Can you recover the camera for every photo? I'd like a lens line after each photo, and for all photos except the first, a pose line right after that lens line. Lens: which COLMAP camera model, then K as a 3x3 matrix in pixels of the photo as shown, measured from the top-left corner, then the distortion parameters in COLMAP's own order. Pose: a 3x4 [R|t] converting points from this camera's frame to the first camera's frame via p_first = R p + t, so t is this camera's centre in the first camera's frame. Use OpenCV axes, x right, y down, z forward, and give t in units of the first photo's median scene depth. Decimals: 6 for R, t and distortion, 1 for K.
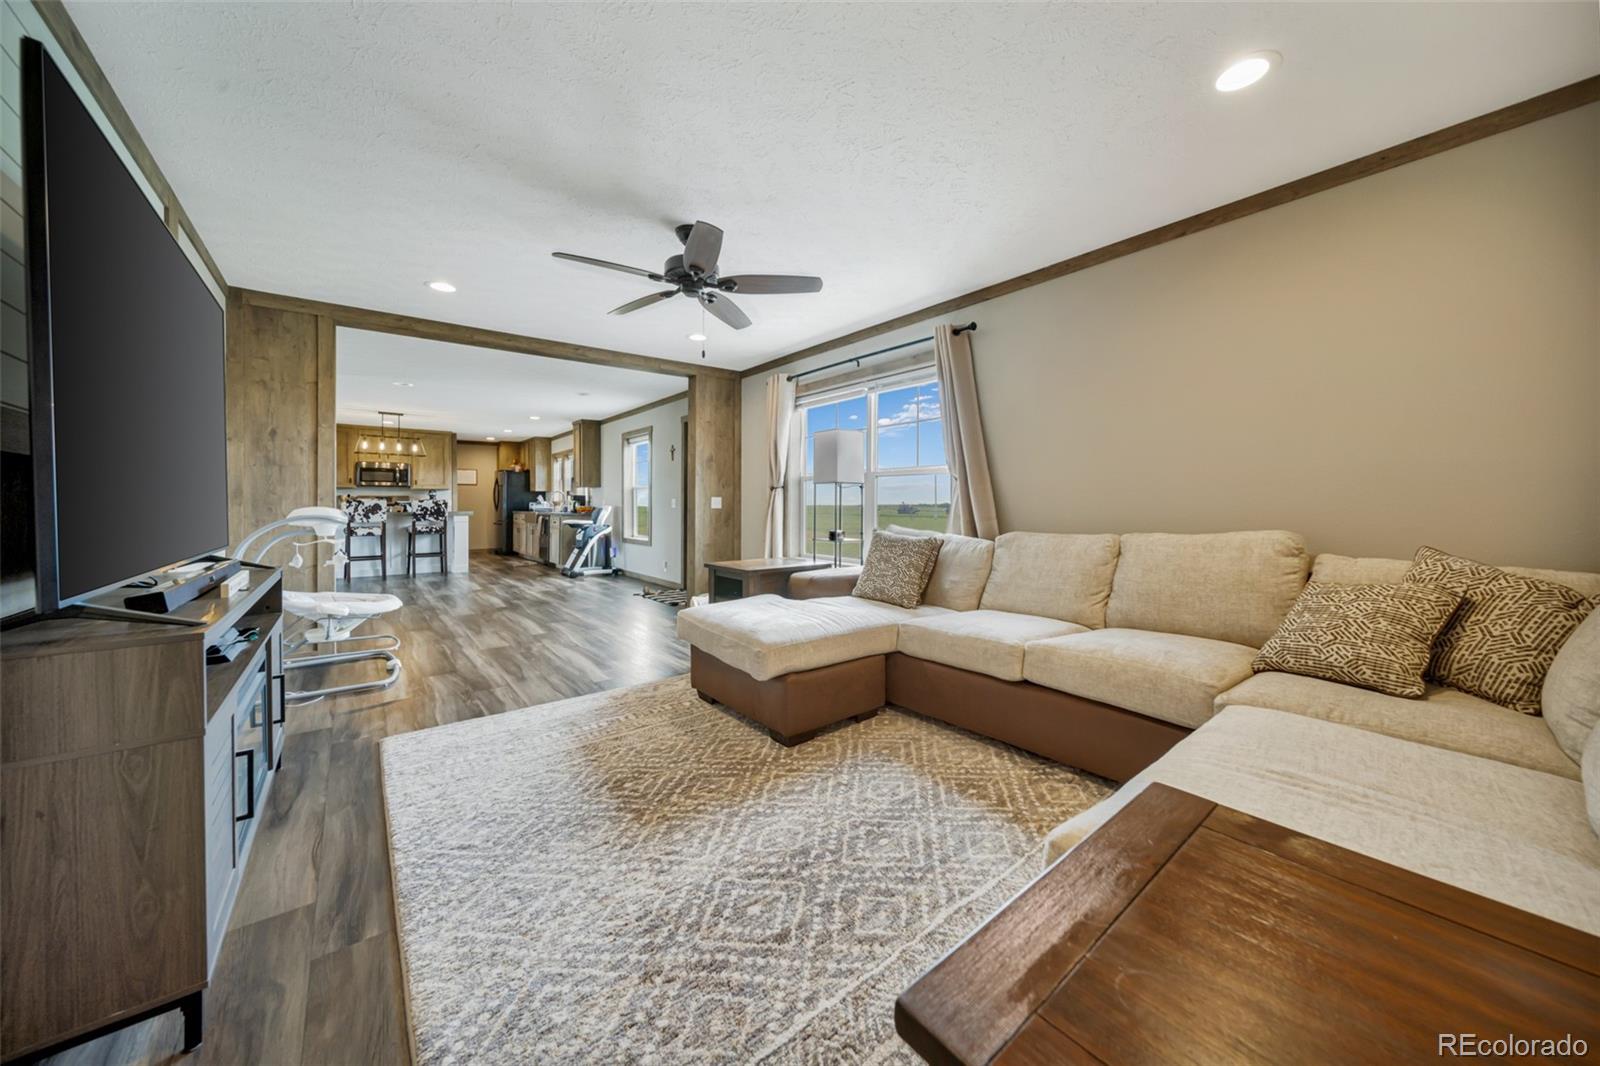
lens RADIAL K [[585.1, 0, 804.5], [0, 585.1, 512.6], [0, 0, 1]] dist [0.002469, -0.001191]
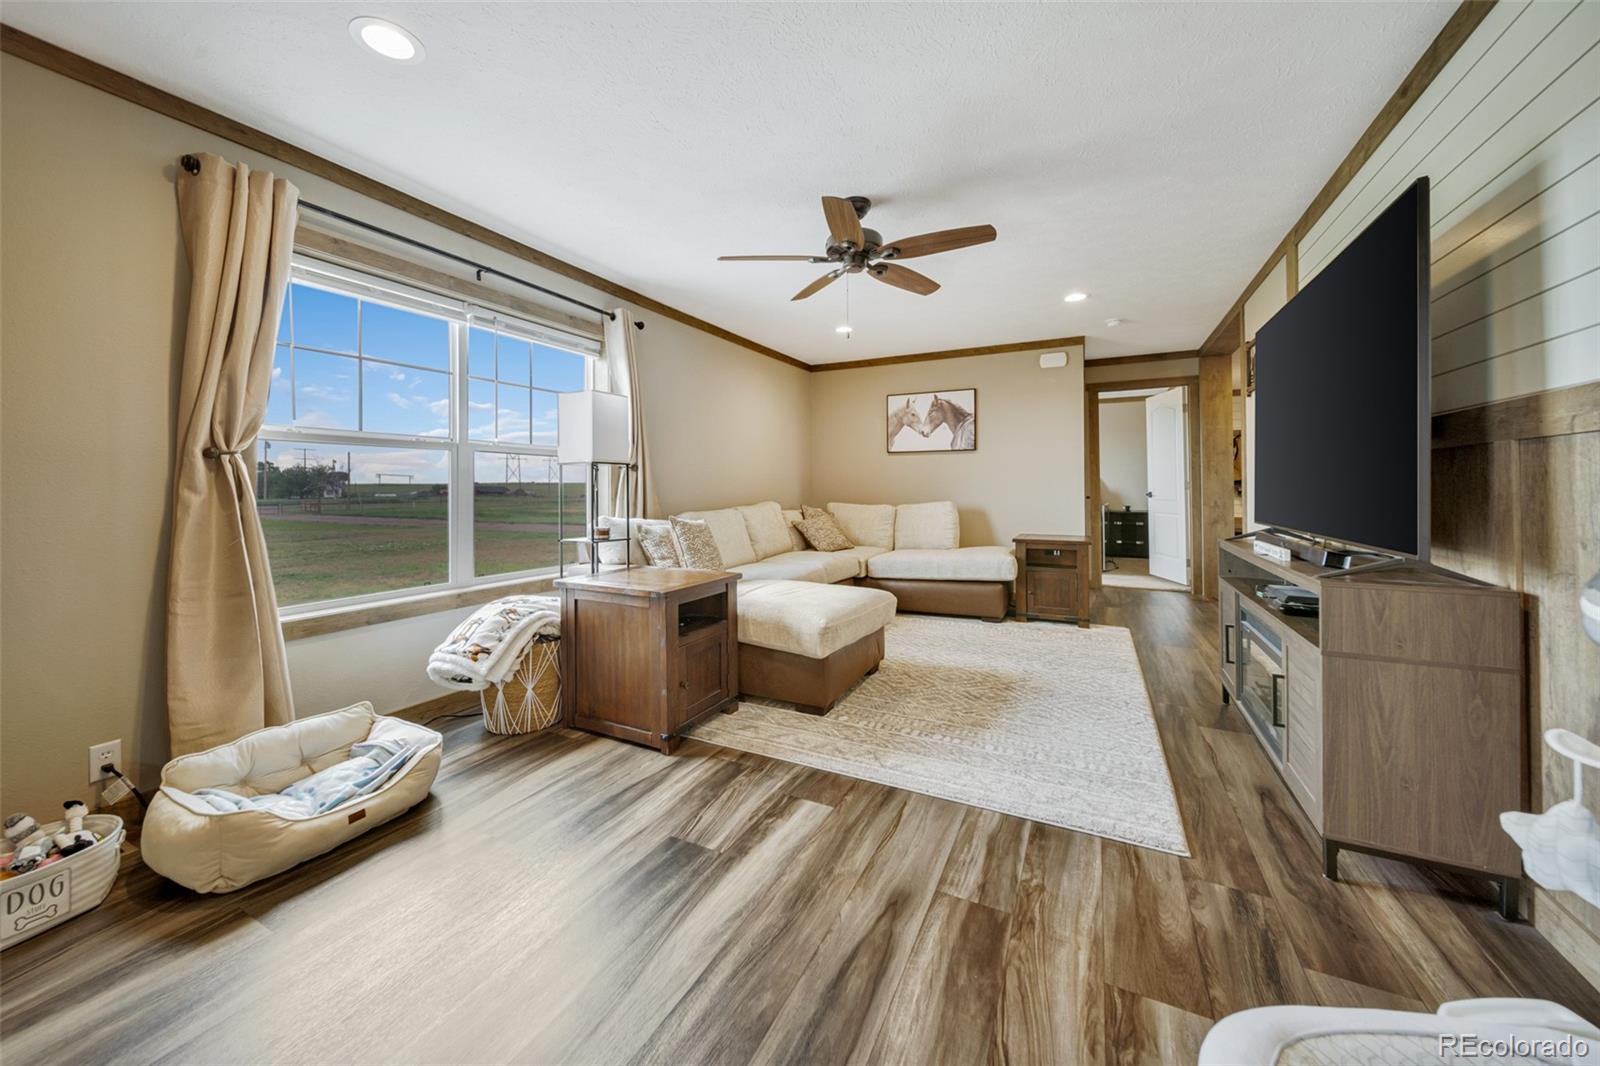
lens RADIAL K [[620.6, 0, 771.2], [0, 620.6, 502.4], [0, 0, 1]] dist [-0.022416, -0.000165]
pose [[-0.431599, -0.000351, 0.902065, -0.998147], [0.011563, 0.999916, 0.005921, -0.002665], [-0.901991, 0.012986, -0.431559, 1.503105]]
